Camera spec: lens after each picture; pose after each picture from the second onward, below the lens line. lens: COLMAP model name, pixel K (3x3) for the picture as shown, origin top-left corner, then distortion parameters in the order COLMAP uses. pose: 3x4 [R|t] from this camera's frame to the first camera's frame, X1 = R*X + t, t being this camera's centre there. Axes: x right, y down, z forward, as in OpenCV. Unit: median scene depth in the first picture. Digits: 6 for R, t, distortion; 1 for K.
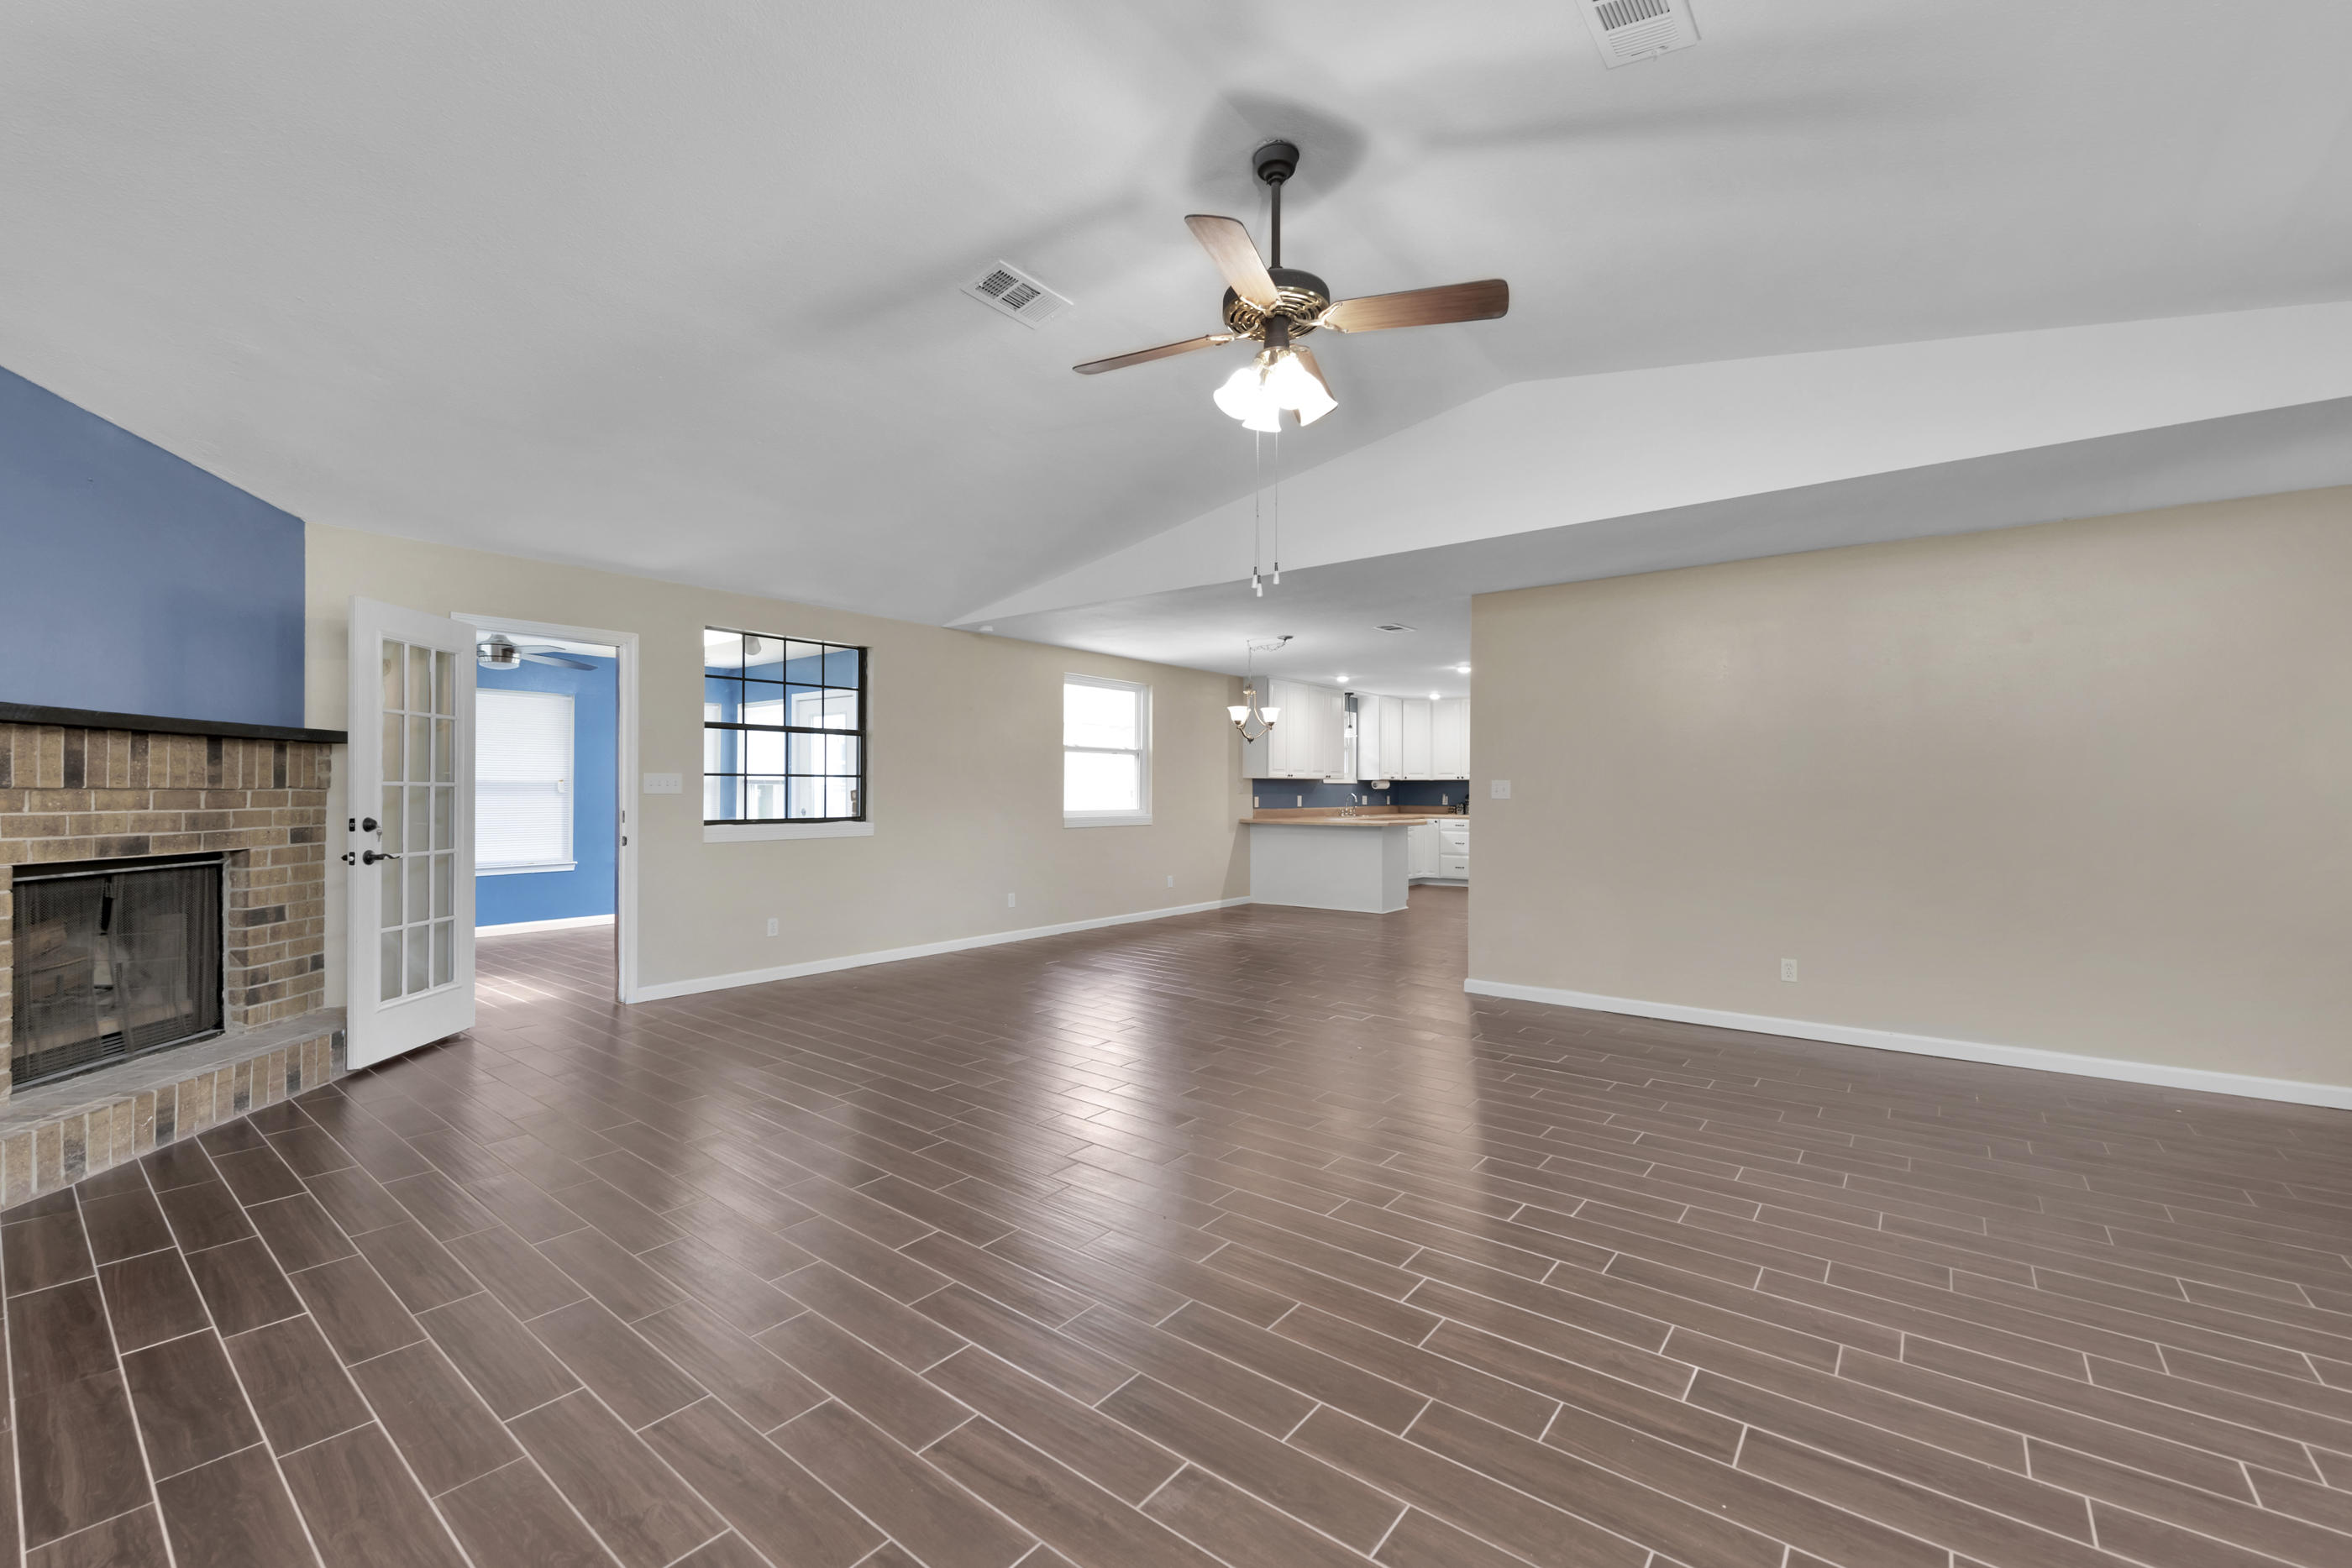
lens RADIAL K [[962.8, 0, 1148.0], [0, 962.8, 788.0], [0, 0, 1]] dist [0.000942, -0.004344]
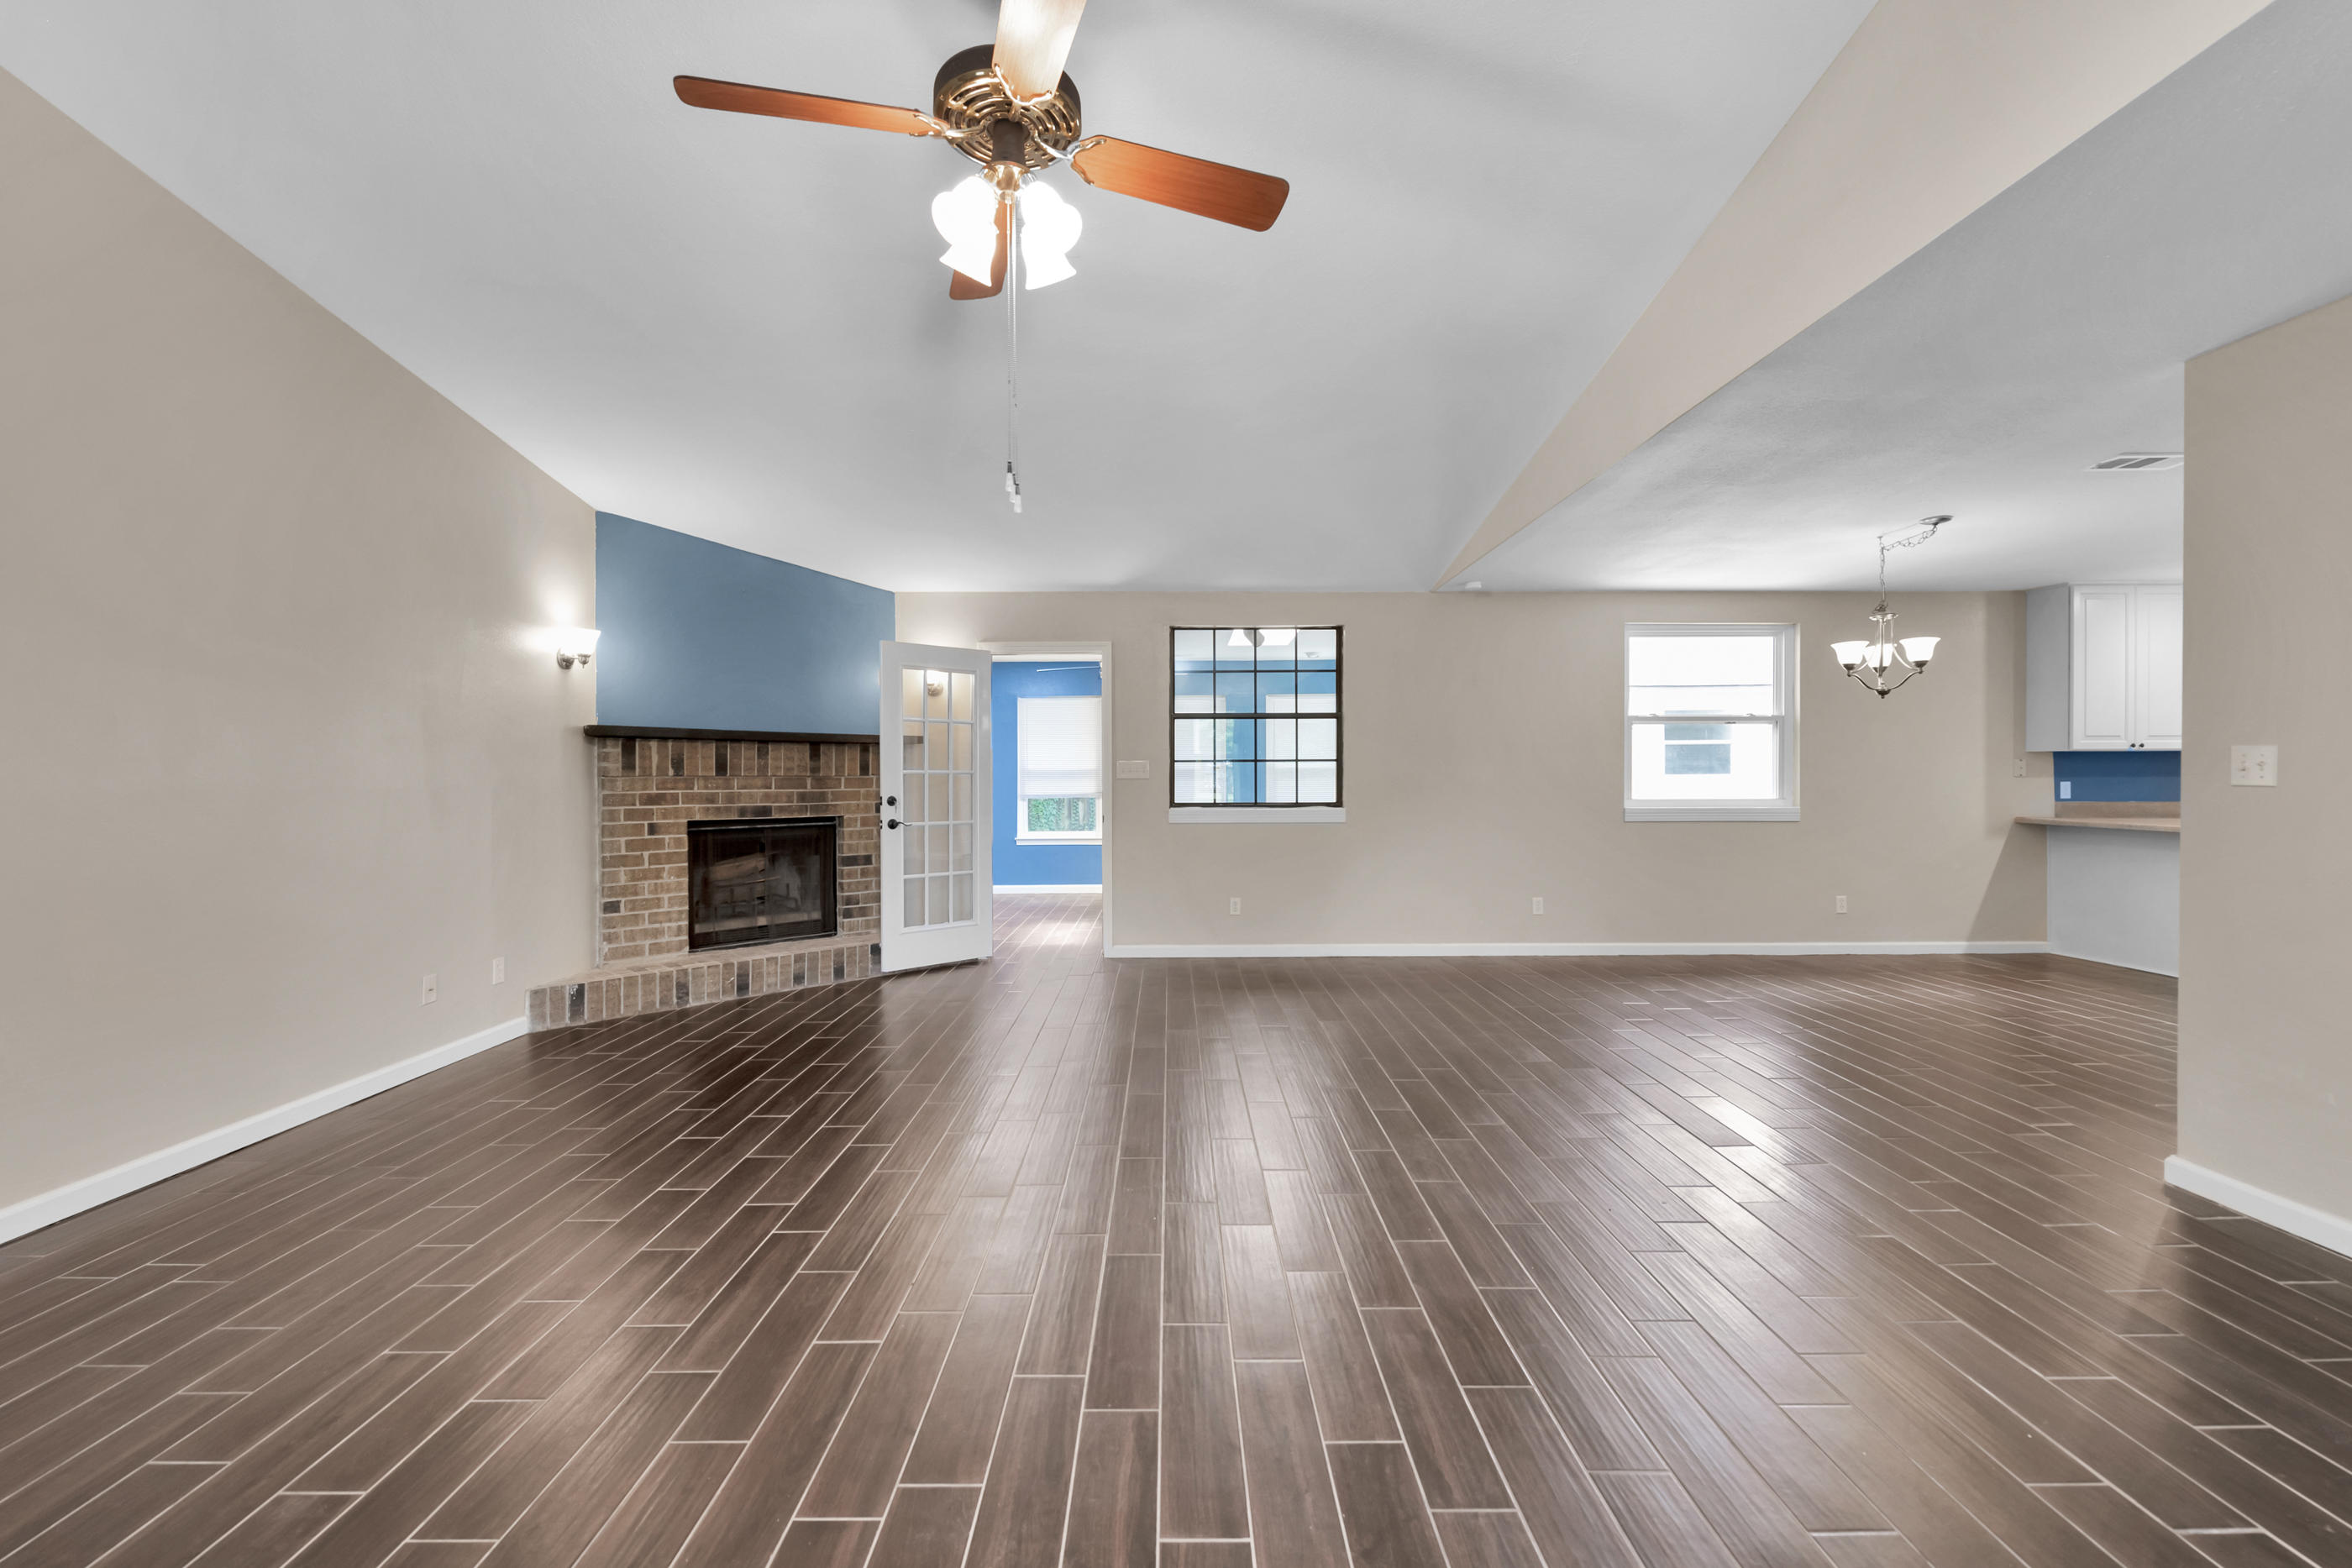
lens RADIAL K [[944.6, 0, 1177.9], [0, 944.6, 783.3], [0, 0, 1]] dist [-0.000522, -0.000662]
pose [[0.637121, 0.000956, -0.770763, 0.541444], [0.006851, 0.999953, 0.006903, 0.005472], [0.770733, -0.009678, 0.637084, 0.449940]]
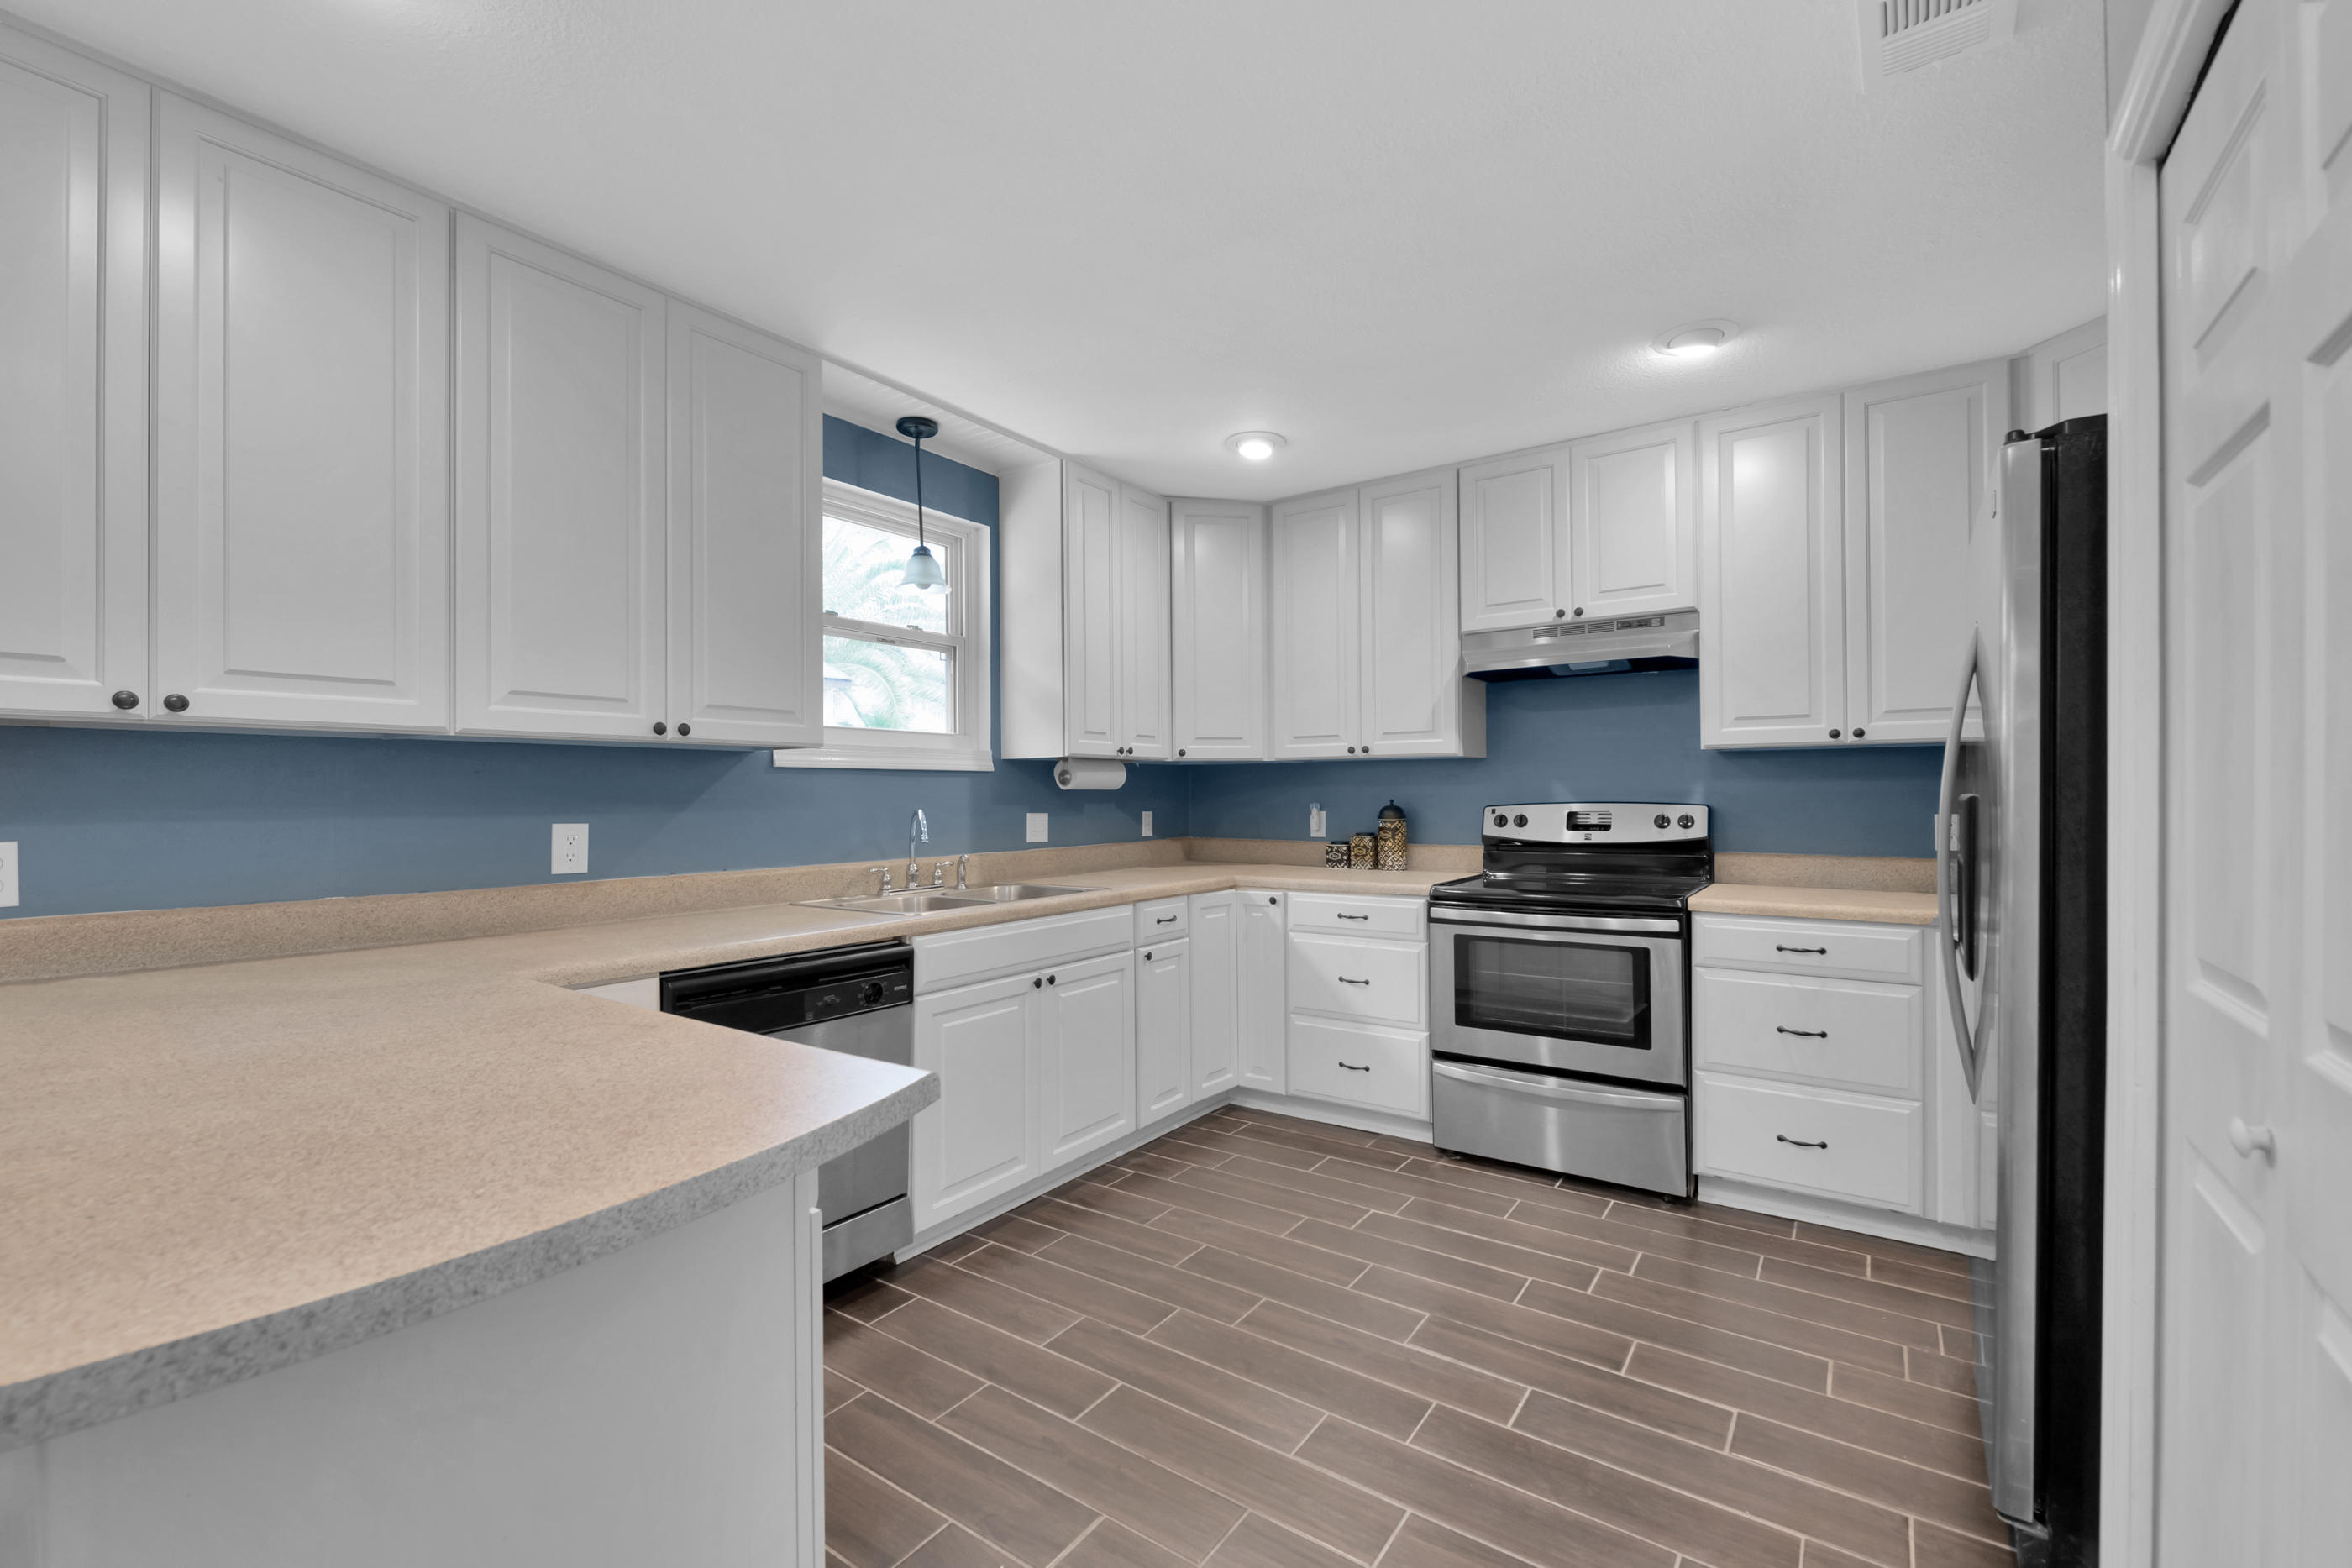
lens RADIAL K [[962.8, 0, 1148.0], [0, 962.8, 788.0], [0, 0, 1]] dist [0.000942, -0.004344]
pose [[0.999002, -0.004550, 0.044432, 0.731126], [0.004667, 0.999986, -0.002529, 0.004314], [-0.044419, 0.002734, 0.999009, 2.091608]]
